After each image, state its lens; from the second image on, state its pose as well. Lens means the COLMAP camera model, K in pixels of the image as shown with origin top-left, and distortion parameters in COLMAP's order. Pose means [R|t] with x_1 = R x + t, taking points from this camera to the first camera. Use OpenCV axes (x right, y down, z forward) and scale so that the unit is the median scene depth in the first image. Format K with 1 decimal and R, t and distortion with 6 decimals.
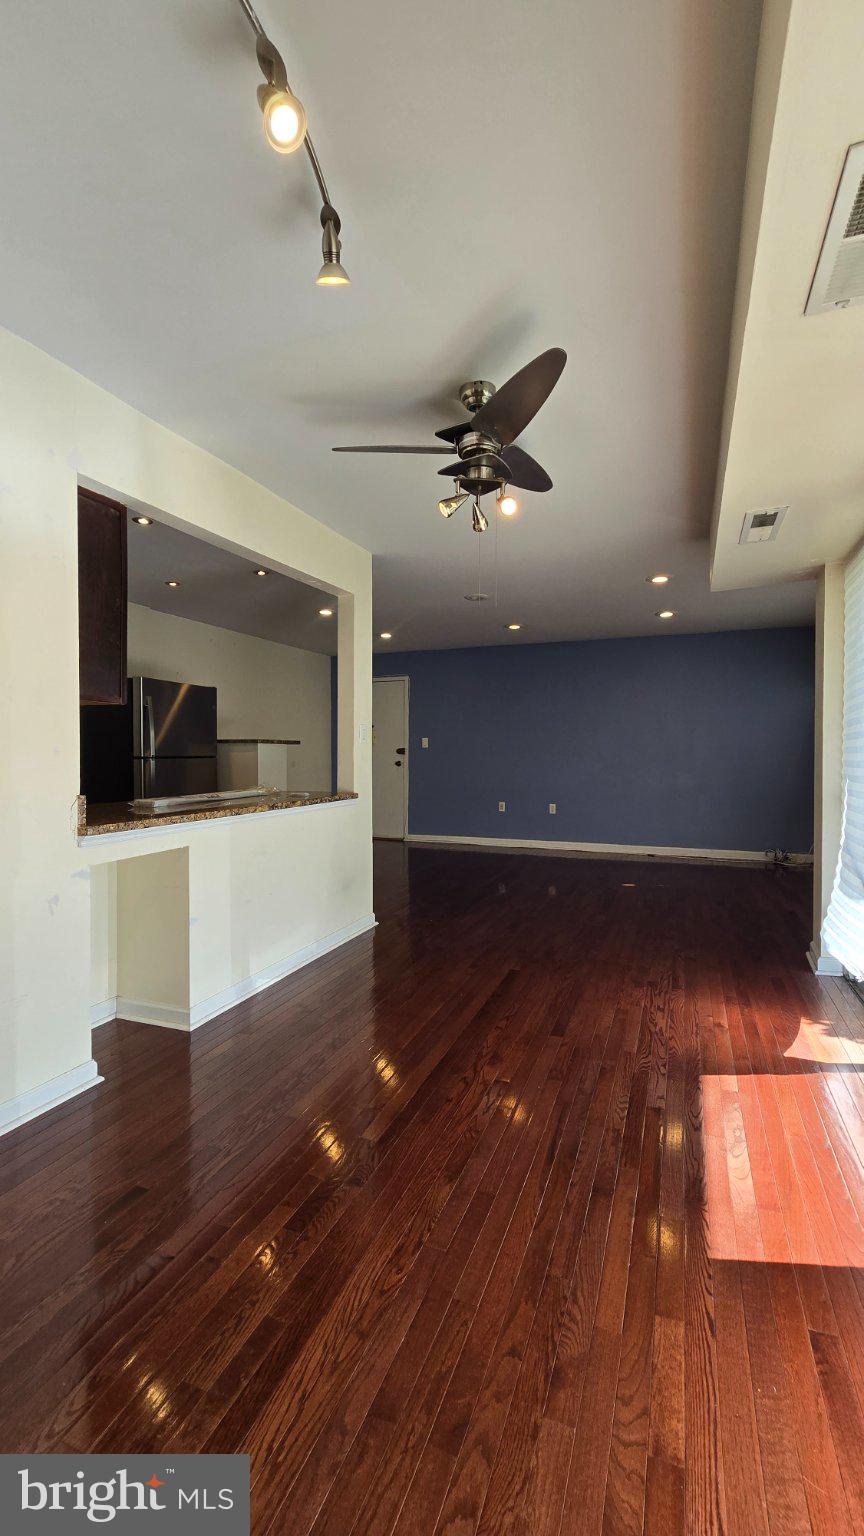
lens RADIAL K [[631.0, 0, 442.4], [0, 631.0, 758.7], [0, 0, 1]] dist [-0.007345, 0.002467]
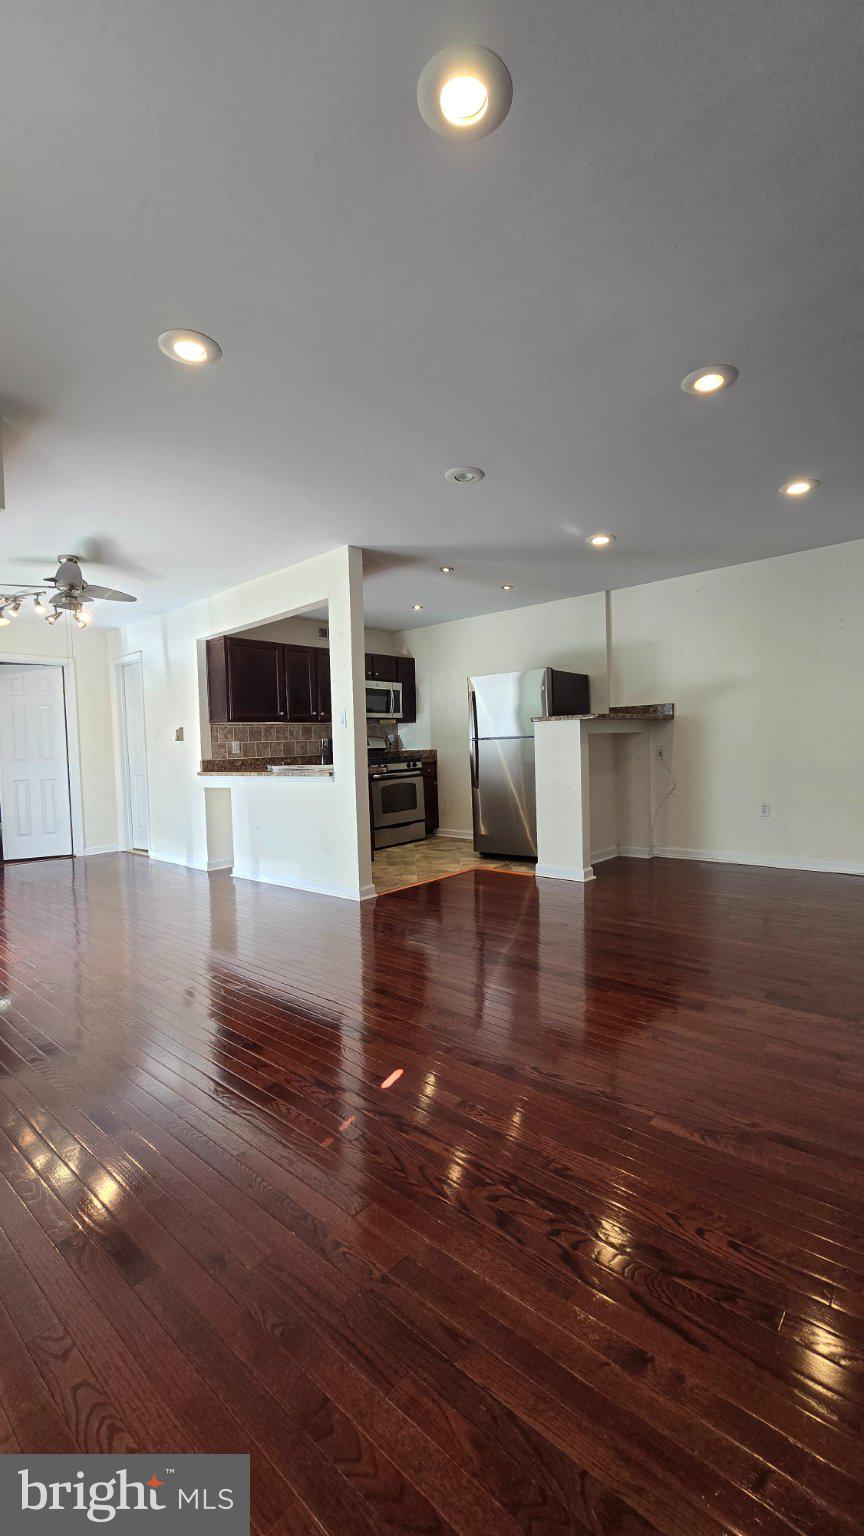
lens RADIAL K [[631.0, 0, 451.2], [0, 631.0, 770.4], [0, 0, 1]] dist [-0.007345, 0.002467]
pose [[-0.322389, 0.031056, -0.946098, 1.234679], [0.008624, 0.999517, 0.029871, 0.027280], [0.946568, 0.001471, -0.322501, 2.223085]]
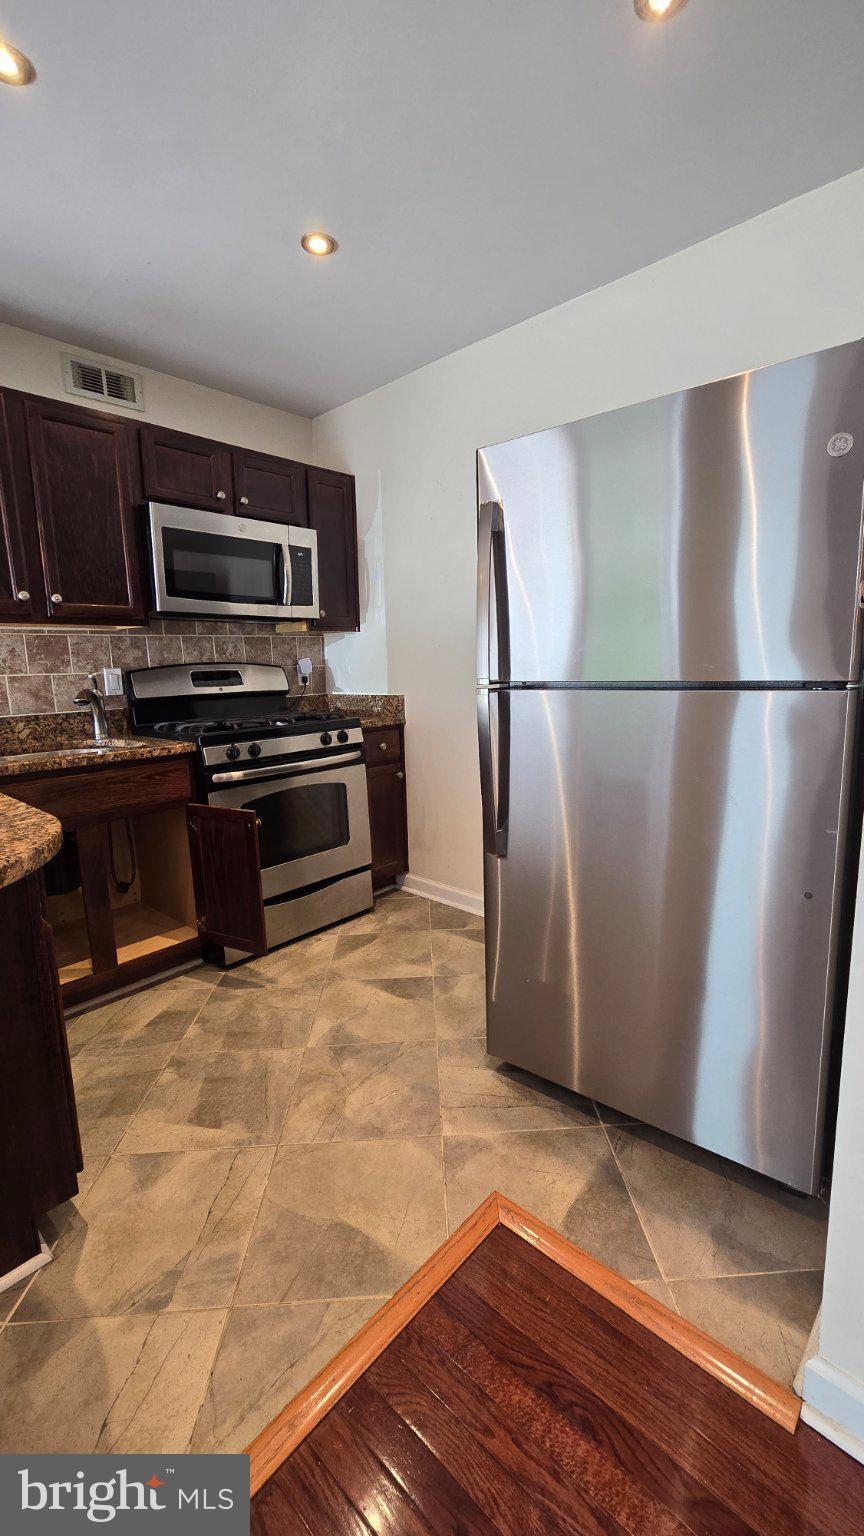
lens RADIAL K [[631.0, 0, 450.3], [0, 631.0, 769.4], [0, 0, 1]] dist [-0.007345, 0.002467]
pose [[-0.344198, 0.144177, -0.927761, -0.176753], [-0.003184, 0.987954, 0.154712, -0.024627], [0.938892, 0.056205, -0.339593, 1.791511]]
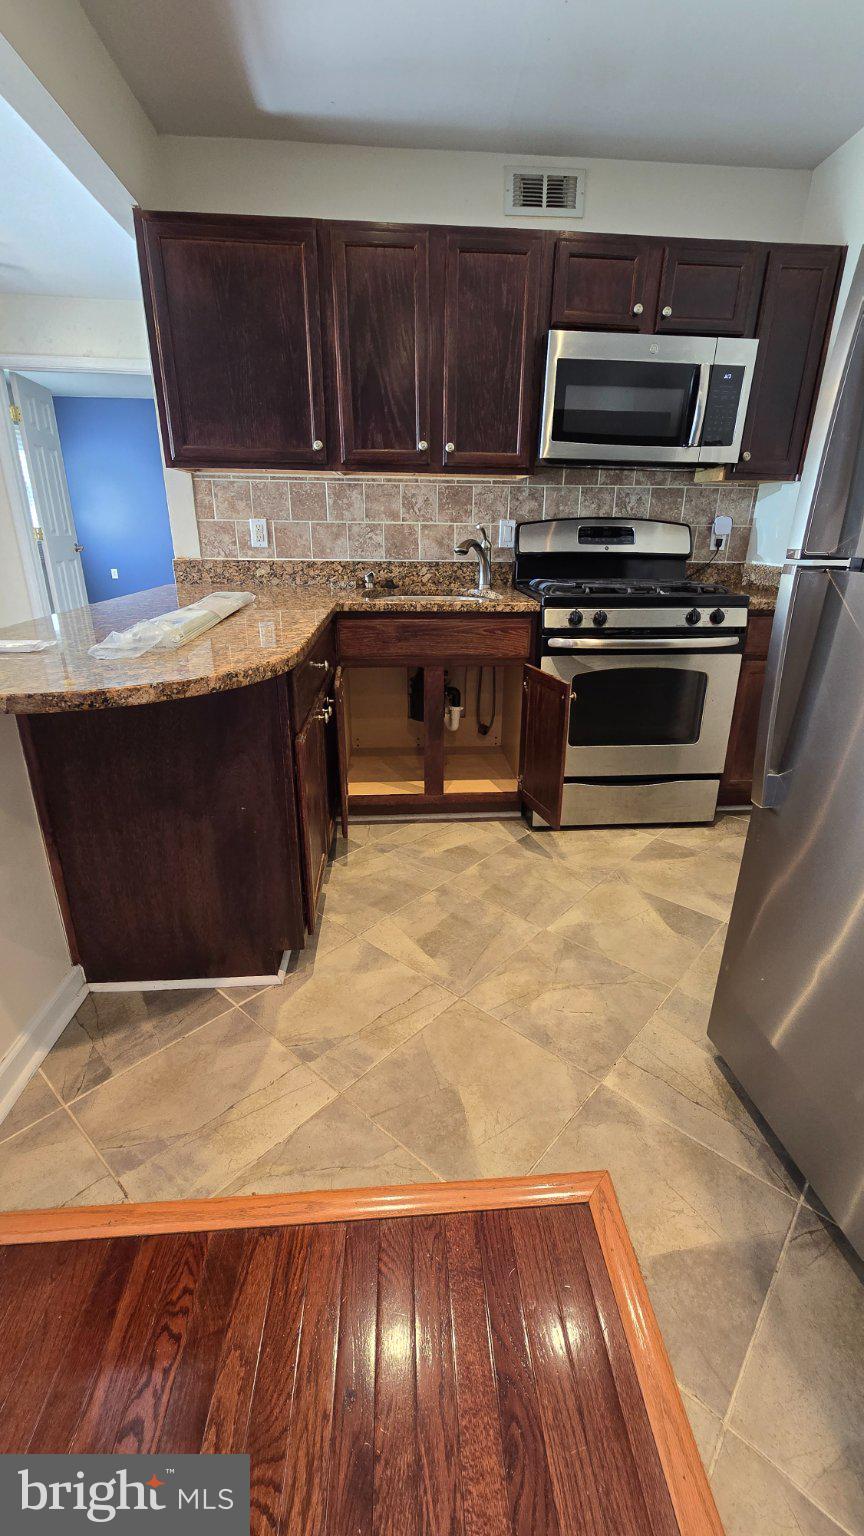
lens RADIAL K [[631.0, 0, 446.2], [0, 631.0, 770.0], [0, 0, 1]] dist [-0.007345, 0.002467]
pose [[-0.898097, 0.129160, -0.420404, -0.357232], [-0.040538, 0.927523, 0.371562, -0.026231], [0.437925, 0.350741, -0.827769, 1.884581]]
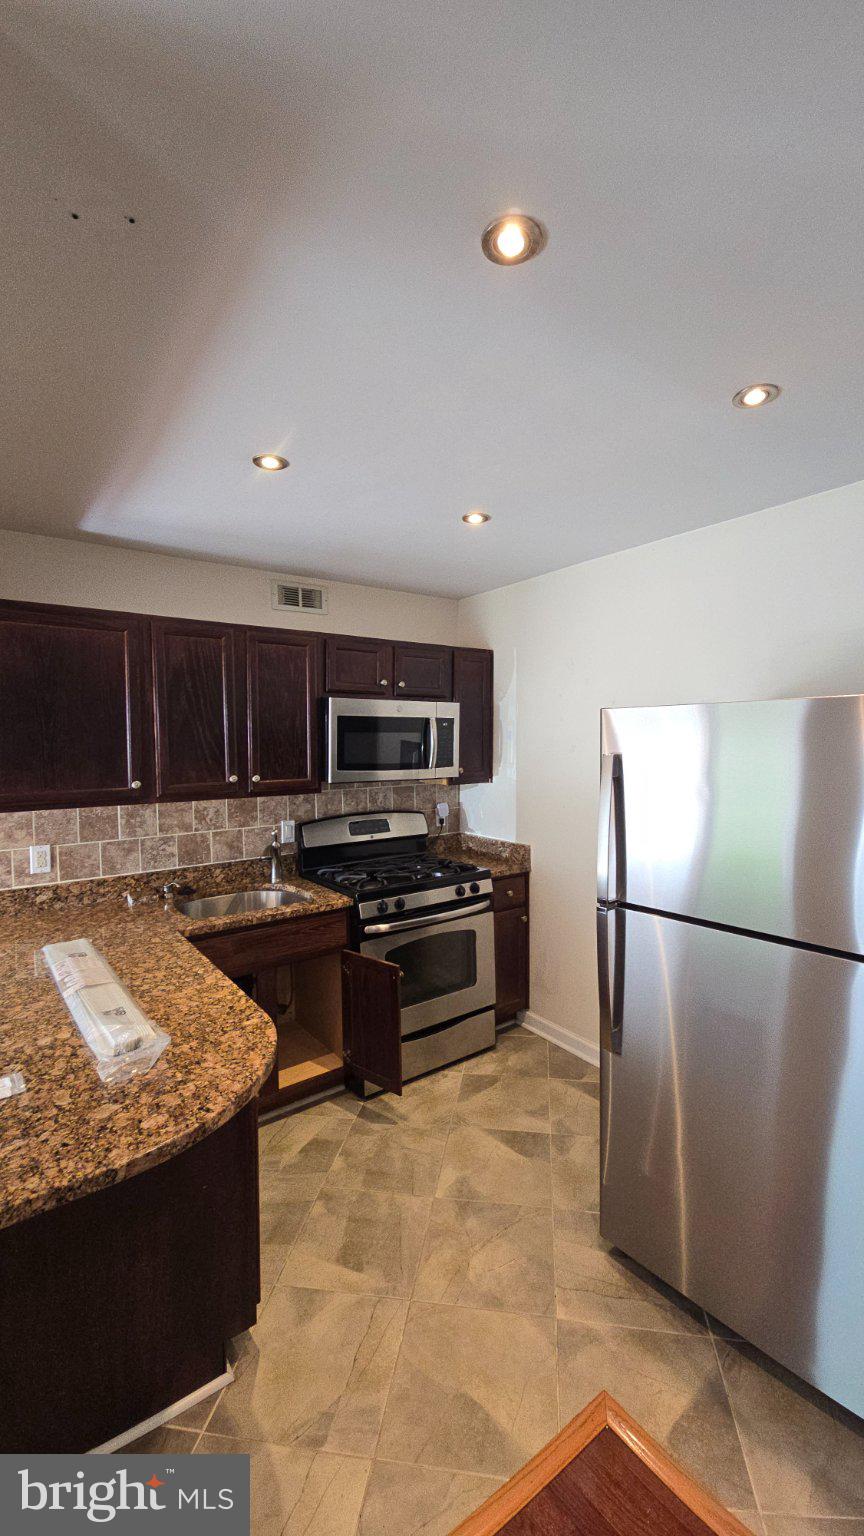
lens RADIAL K [[631.0, 0, 449.7], [0, 631.0, 766.6], [0, 0, 1]] dist [-0.007345, 0.002467]
pose [[-0.519045, 0.021781, -0.854470, -0.081318], [-0.020647, 0.999064, 0.038009, -0.173633], [0.854498, 0.037371, -0.518109, 1.821817]]
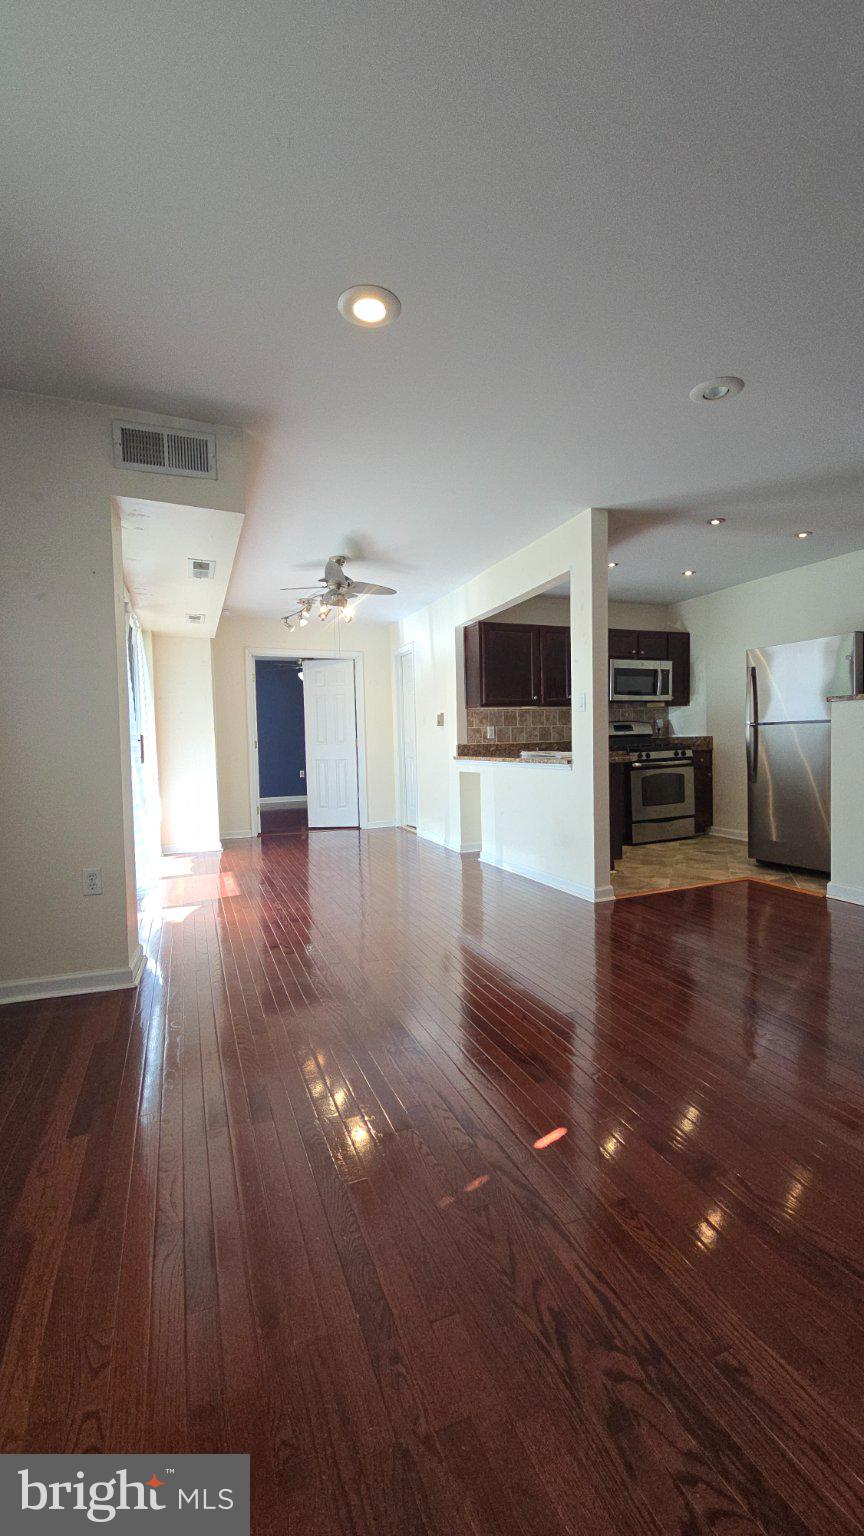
lens RADIAL K [[631.0, 0, 446.9], [0, 631.0, 768.1], [0, 0, 1]] dist [-0.007345, 0.002467]
pose [[-0.711725, 0.033078, -0.701679, 1.059567], [-0.000504, 0.998866, 0.047599, 0.026074], [0.702458, 0.034231, -0.710902, 2.266863]]
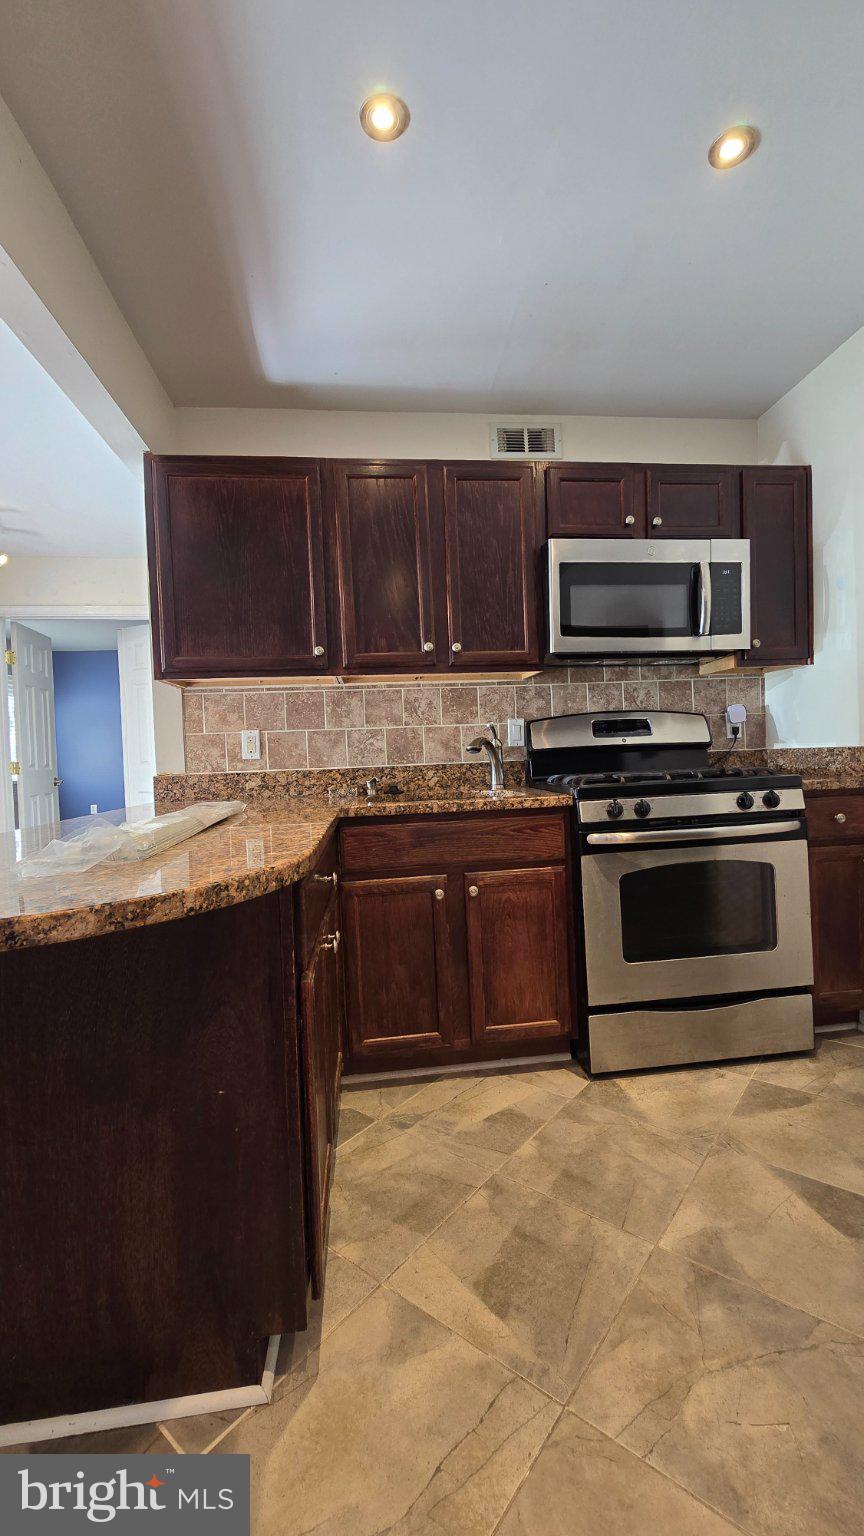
lens RADIAL K [[631.0, 0, 445.7], [0, 631.0, 768.4], [0, 0, 1]] dist [-0.007345, 0.002467]
pose [[-0.879240, 0.025292, -0.475707, -0.369366], [0.010682, 0.999385, 0.033390, 0.013869], [0.476259, 0.024276, -0.878970, 1.751586]]
